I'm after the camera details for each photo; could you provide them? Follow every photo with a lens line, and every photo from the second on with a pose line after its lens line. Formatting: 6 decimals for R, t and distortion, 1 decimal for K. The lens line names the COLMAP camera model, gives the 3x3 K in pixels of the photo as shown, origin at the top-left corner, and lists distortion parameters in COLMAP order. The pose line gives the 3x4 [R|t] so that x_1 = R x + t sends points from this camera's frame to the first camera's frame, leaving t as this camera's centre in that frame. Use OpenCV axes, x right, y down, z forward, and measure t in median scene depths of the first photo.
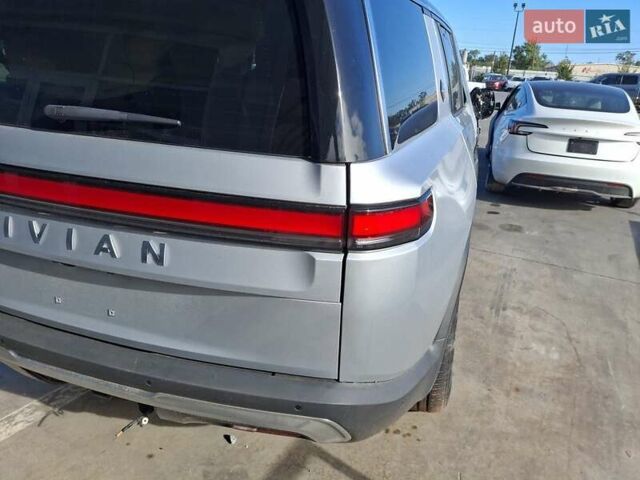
lens RADIAL K [[460.7, 0, 322.3], [0, 460.7, 244.3], [0, 0, 1]] dist [-0.027995, -0.002907]
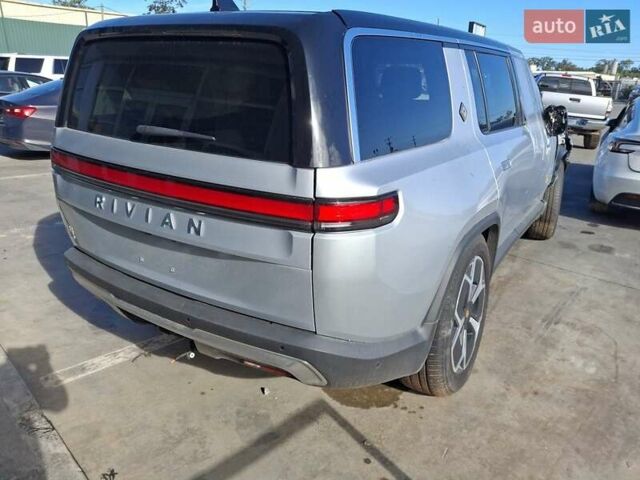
lens RADIAL K [[460.7, 0, 319.7], [0, 460.7, 233.9], [0, 0, 1]] dist [-0.027995, -0.002907]
pose [[0.963097, 0.062264, -0.261855, 0.258319], [-0.075542, 0.996302, -0.040943, 0.046300], [0.258338, 0.059214, 0.964238, -0.194574]]
